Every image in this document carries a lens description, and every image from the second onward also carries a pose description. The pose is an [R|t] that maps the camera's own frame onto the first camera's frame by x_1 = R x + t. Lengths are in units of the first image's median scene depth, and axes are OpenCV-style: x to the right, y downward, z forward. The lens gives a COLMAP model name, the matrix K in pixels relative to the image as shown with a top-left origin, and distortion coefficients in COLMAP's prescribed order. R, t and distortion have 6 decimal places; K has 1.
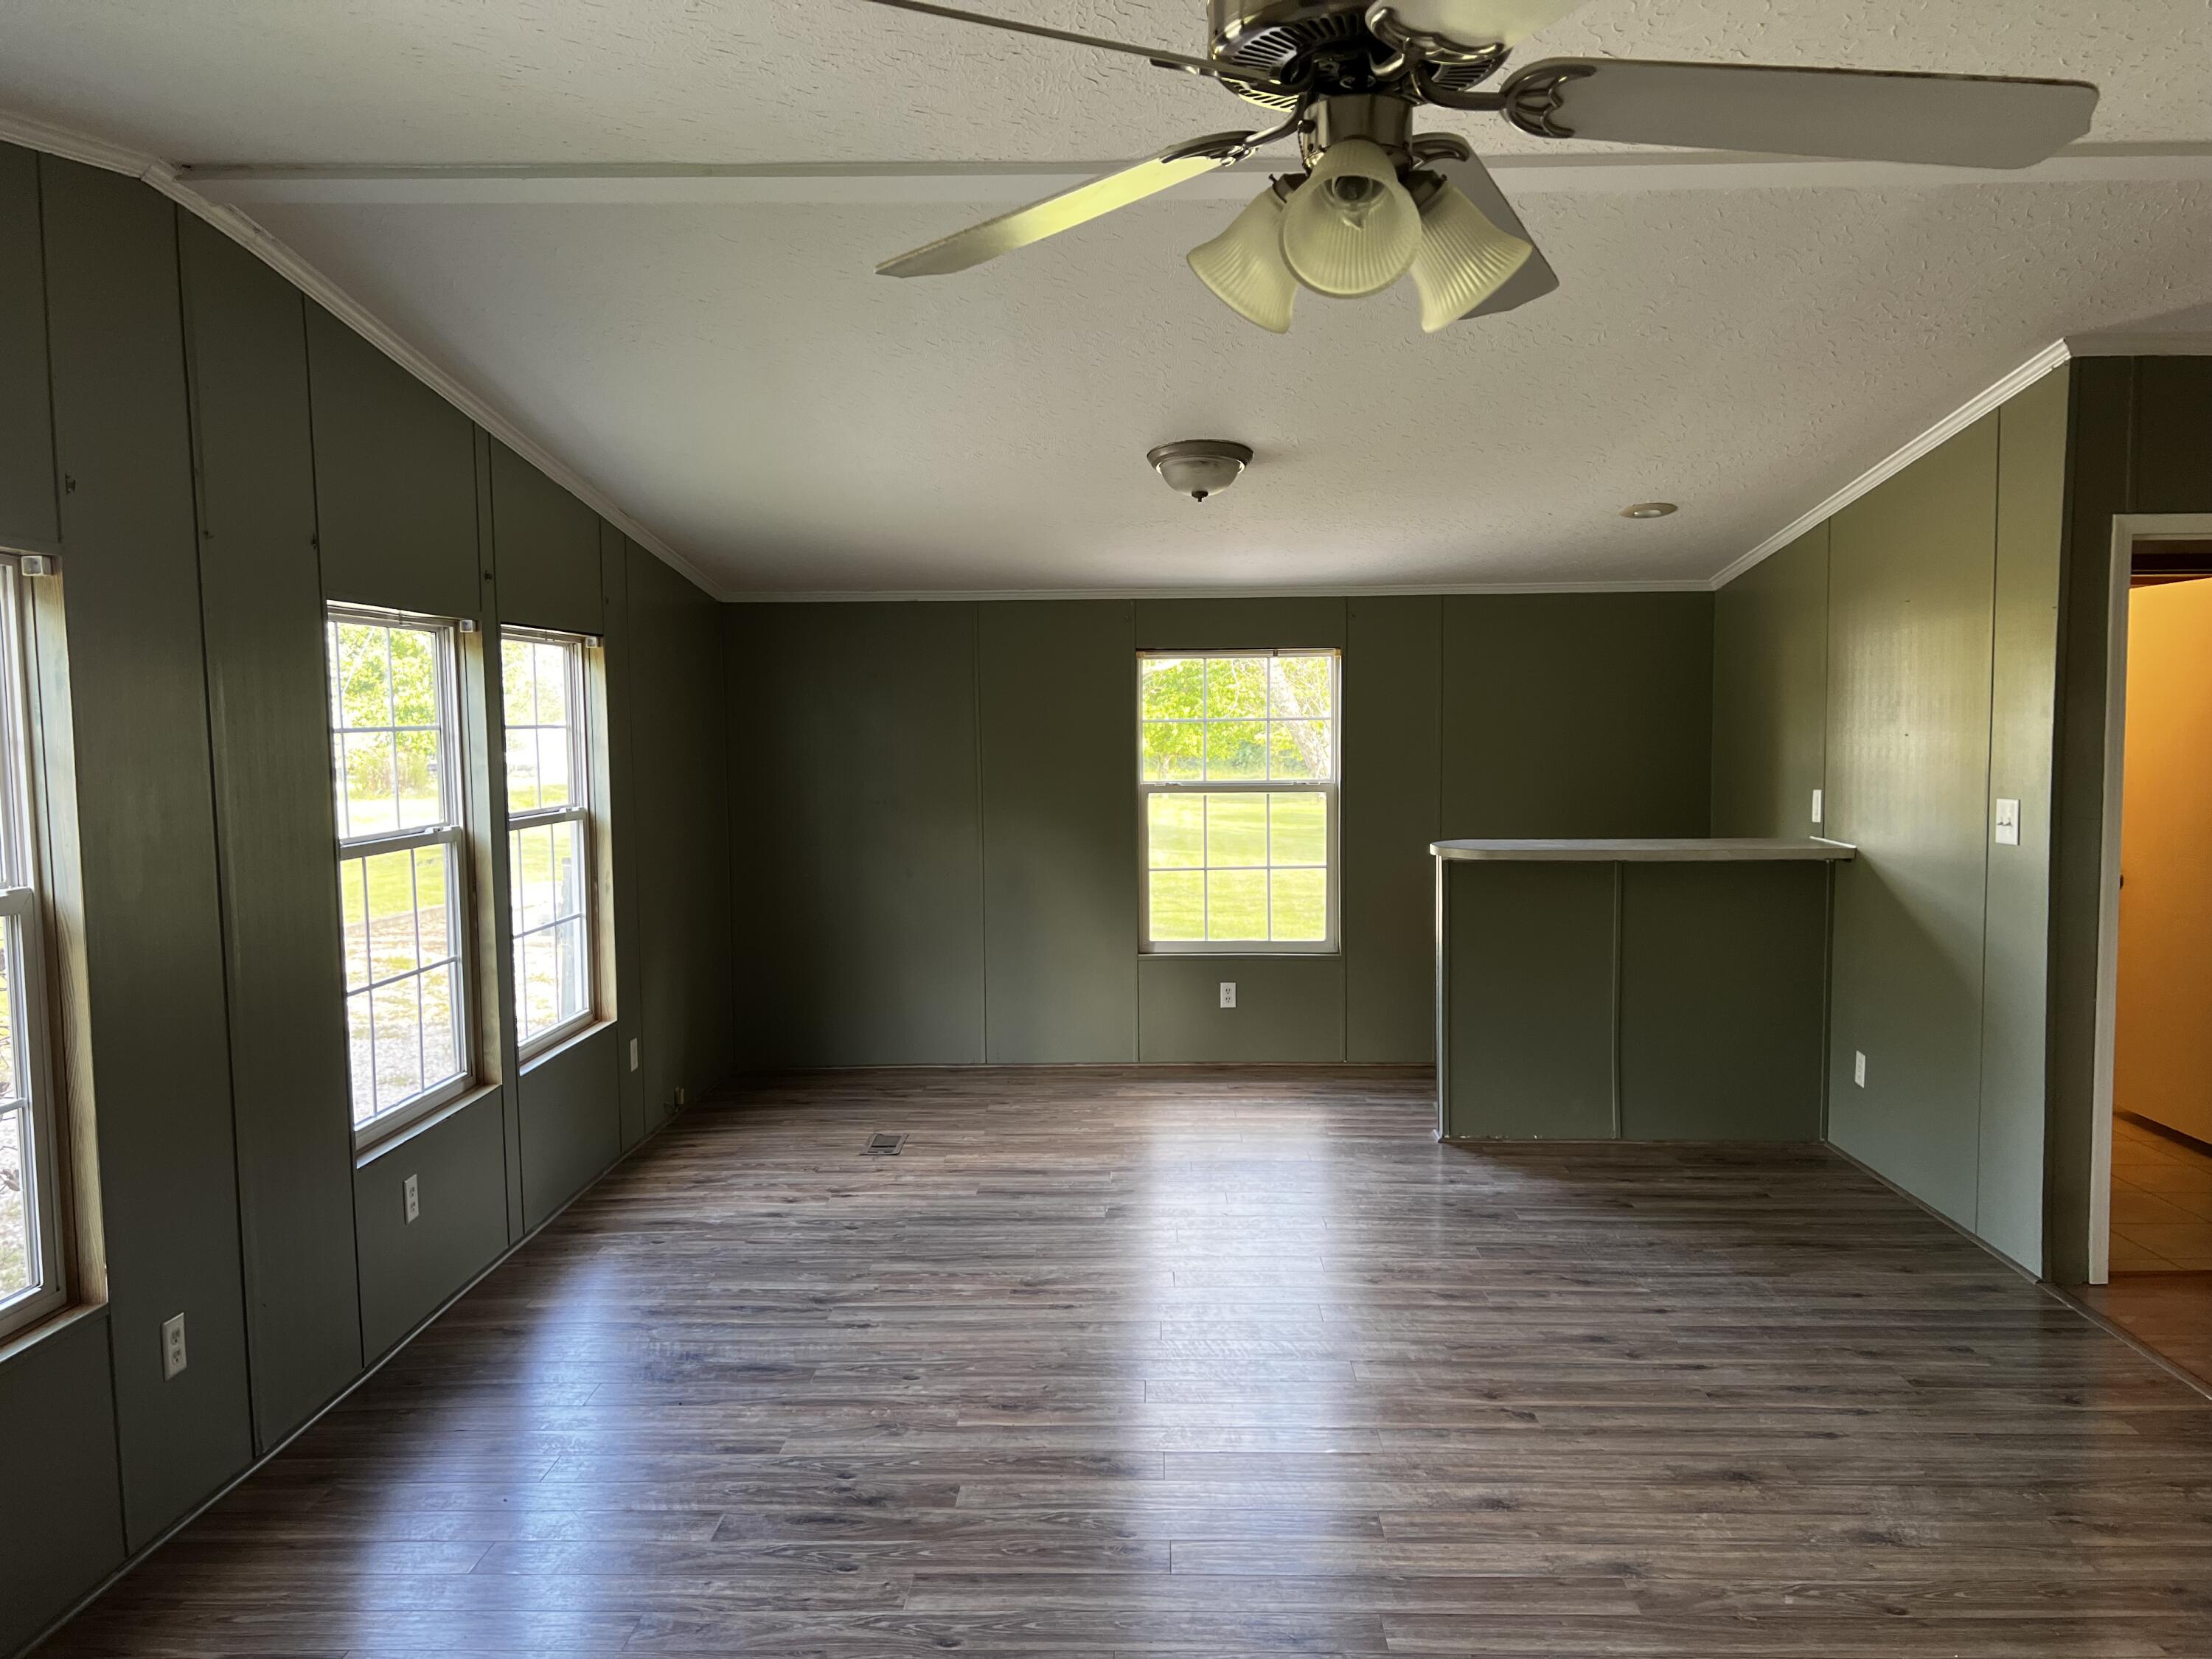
lens RADIAL K [[1666.3, 0, 1108.3], [0, 1666.3, 840.1], [0, 0, 1]] dist [0.013479, 0.002500]
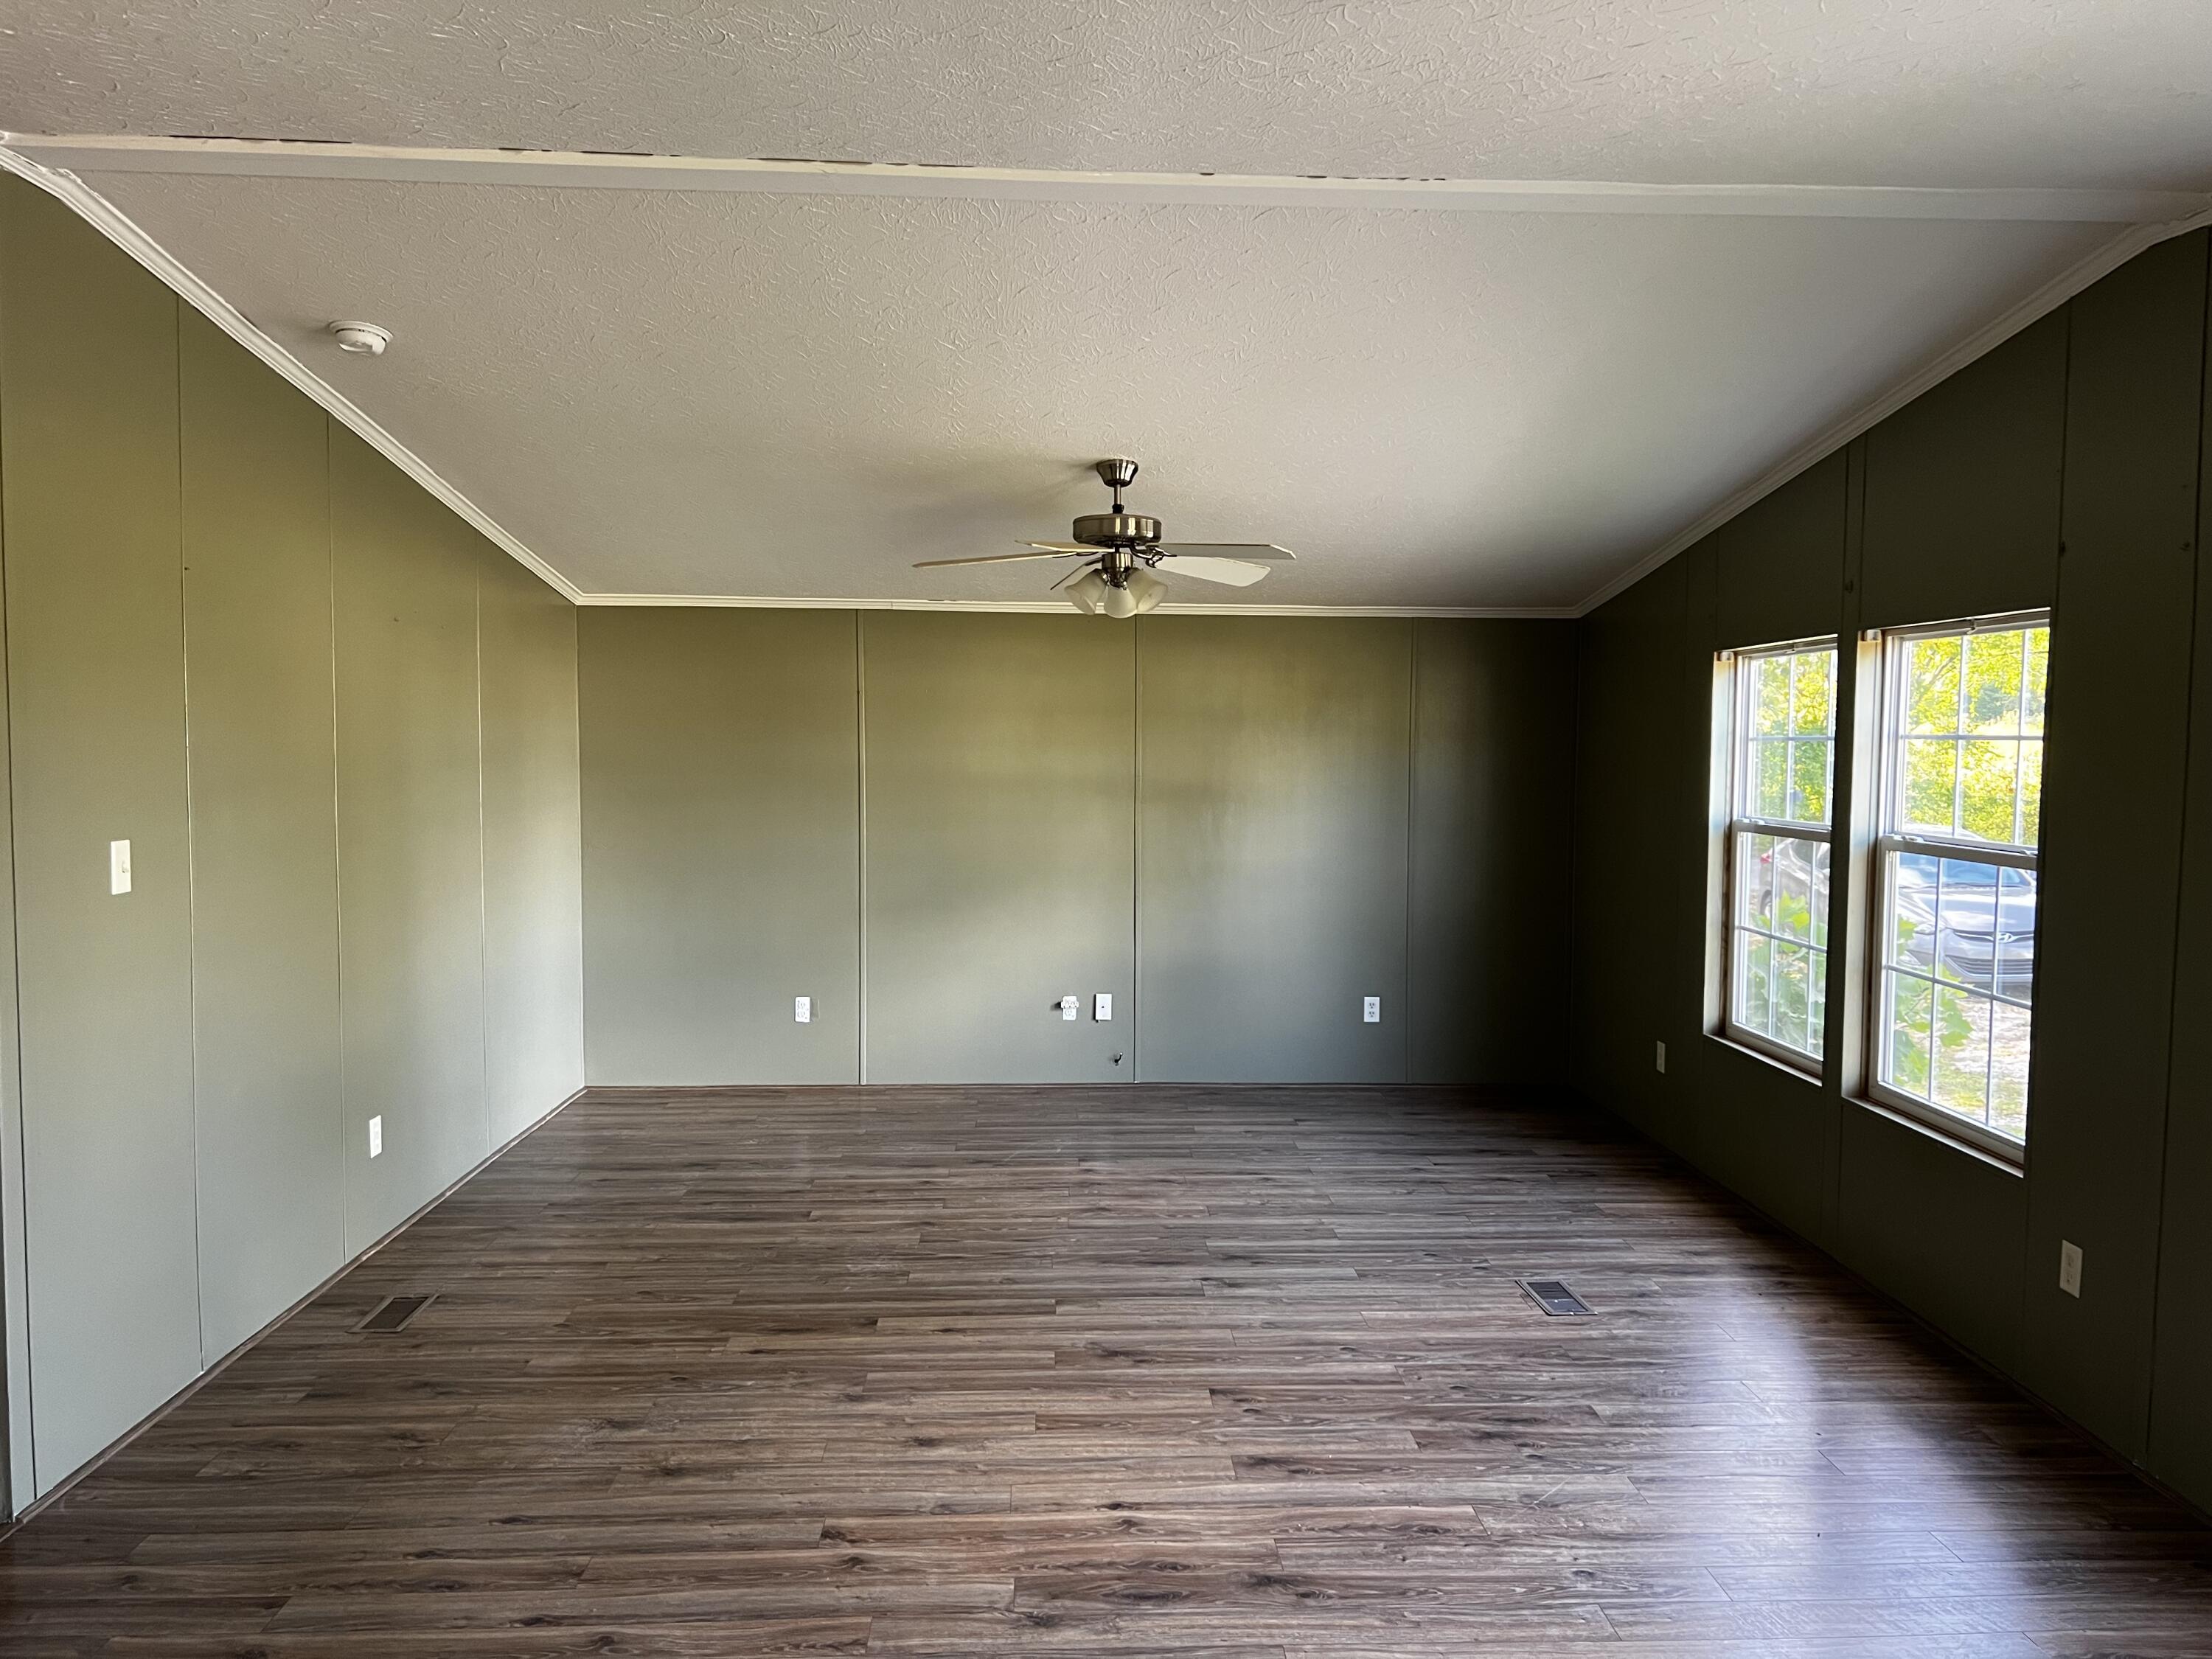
lens RADIAL K [[1666.3, 0, 1121.0], [0, 1666.3, 824.9], [0, 0, 1]] dist [0.013479, 0.002500]
pose [[-0.997139, 0.004286, -0.075472, 0.163781], [-0.005407, 0.991790, 0.127762, -0.130337], [0.075400, 0.127805, -0.988929, 1.810603]]
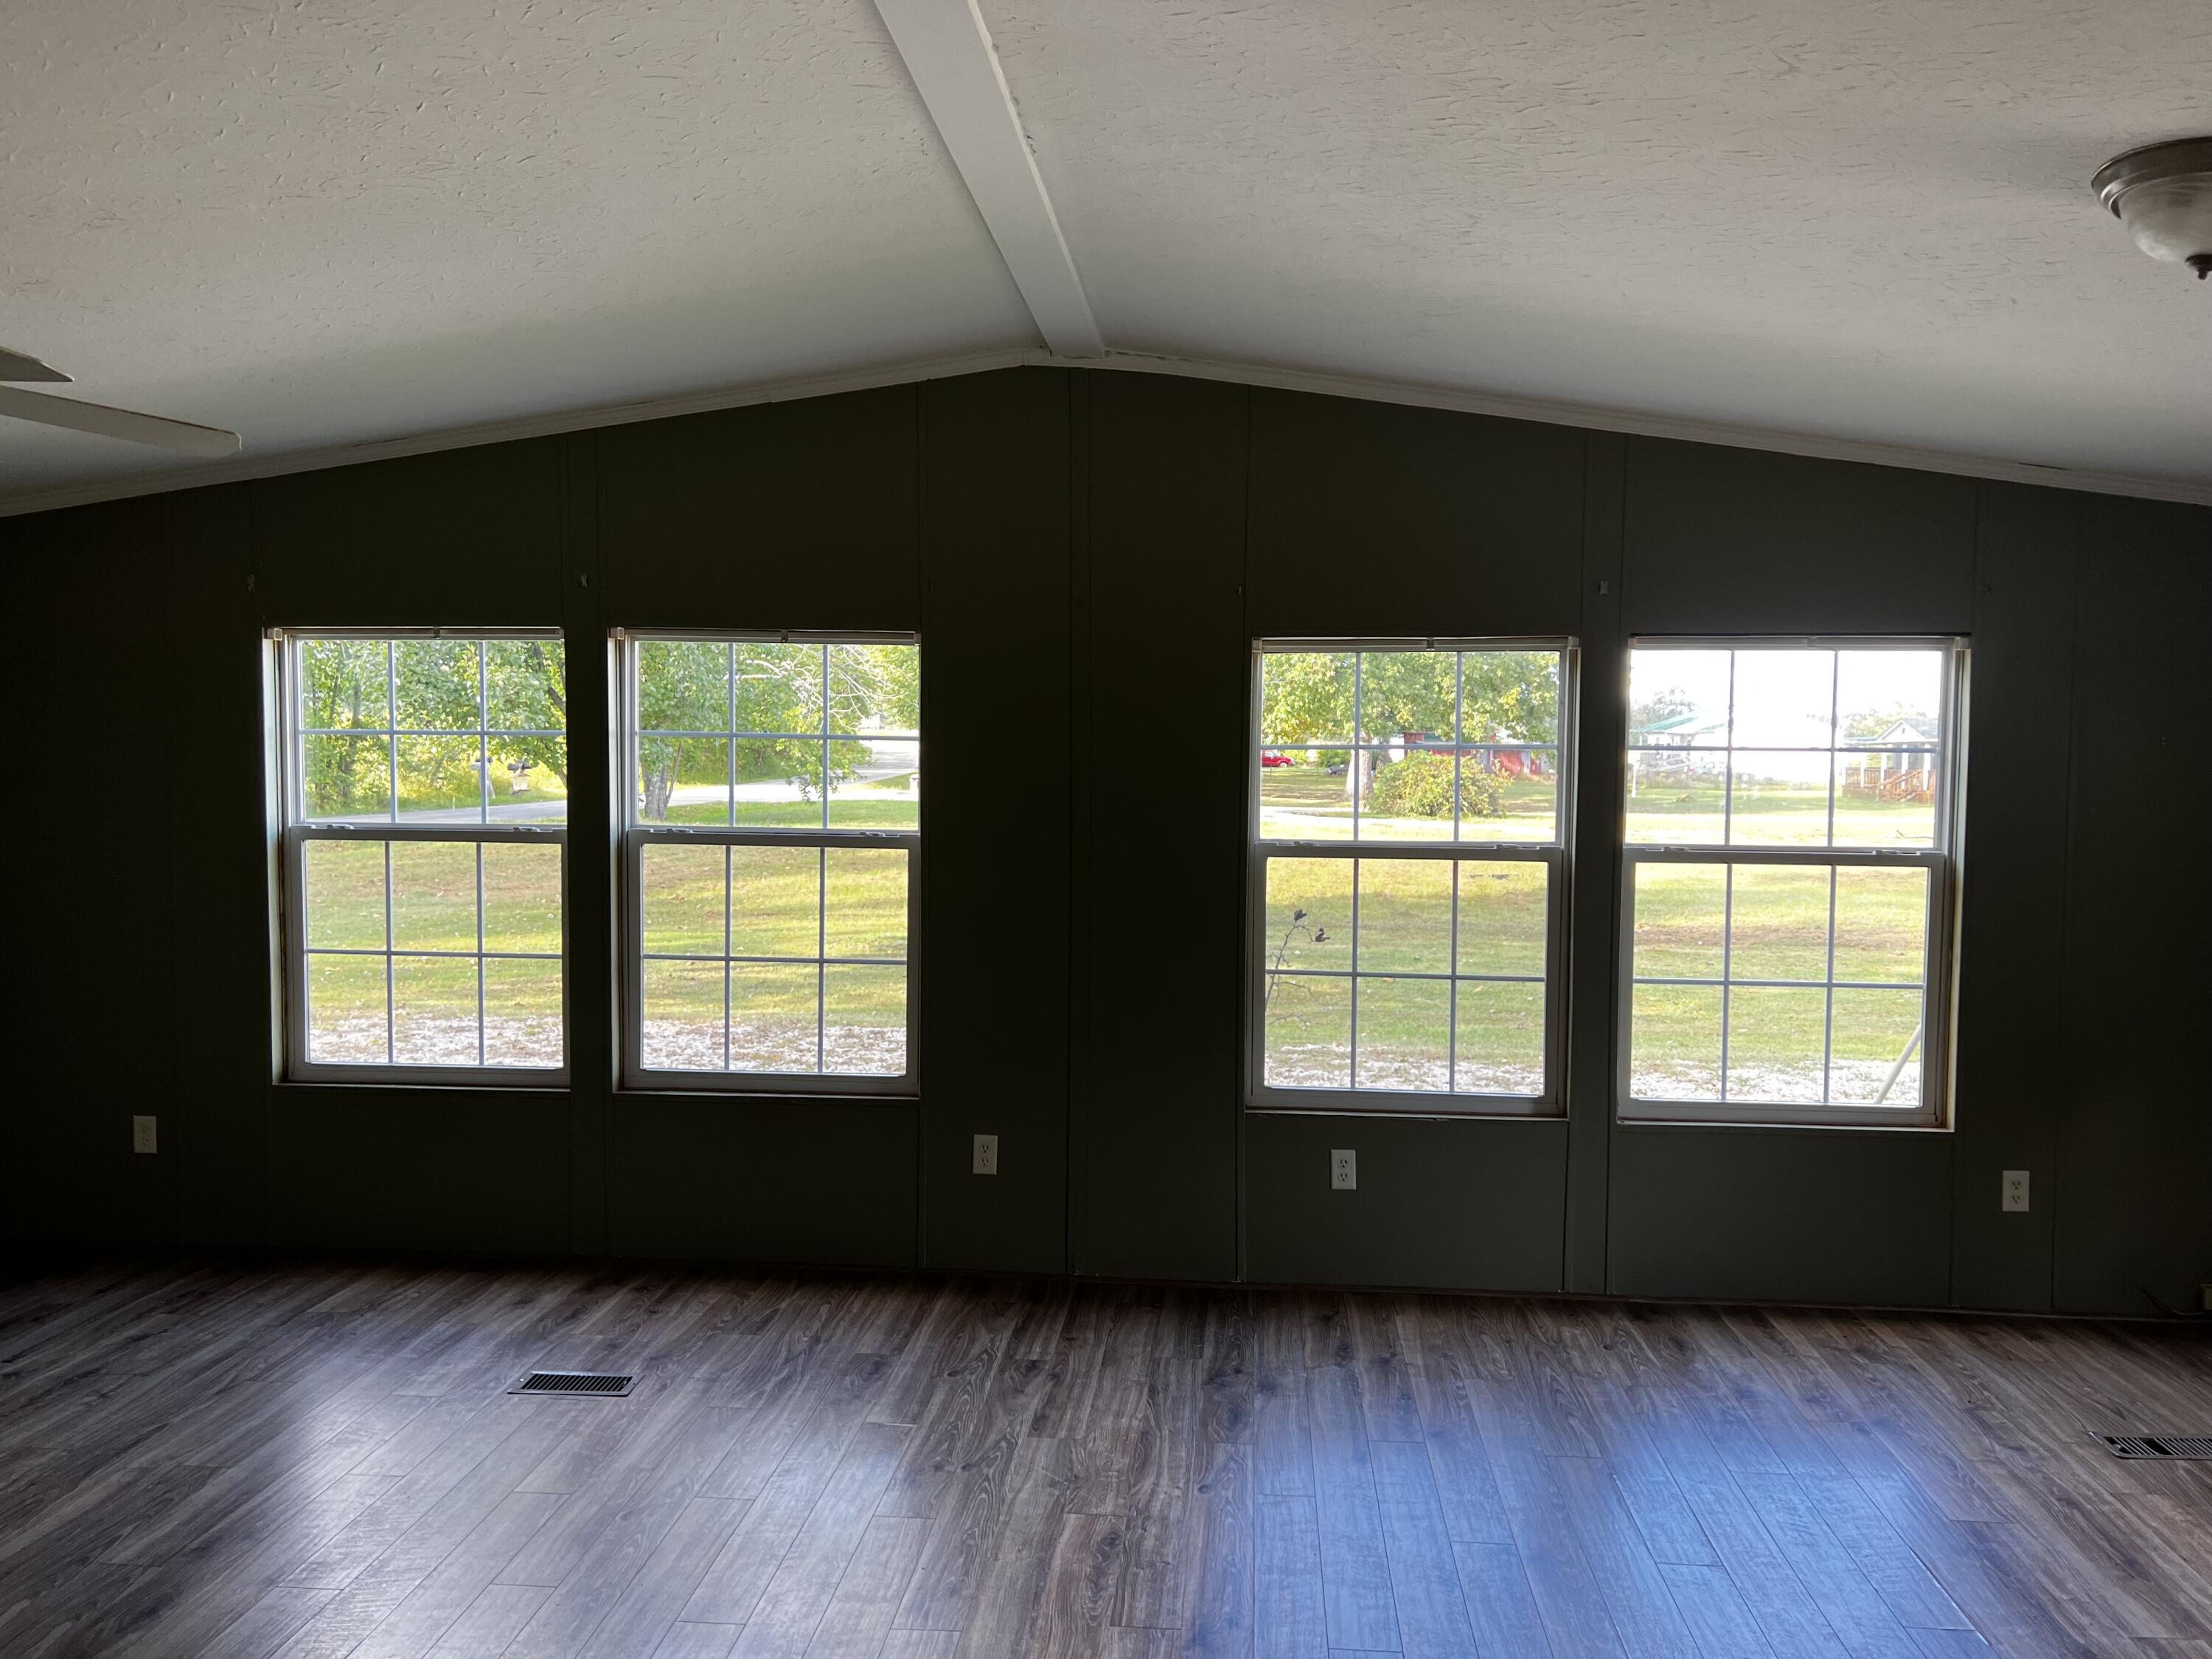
lens RADIAL K [[1666.3, 0, 1122.2], [0, 1666.3, 832.1], [0, 0, 1]] dist [0.013479, 0.002500]
pose [[-0.053744, 0.061324, -0.996670, 0.775711], [-0.082668, 0.994413, 0.065643, -0.077208], [0.995127, 0.085921, -0.048374, 1.026407]]
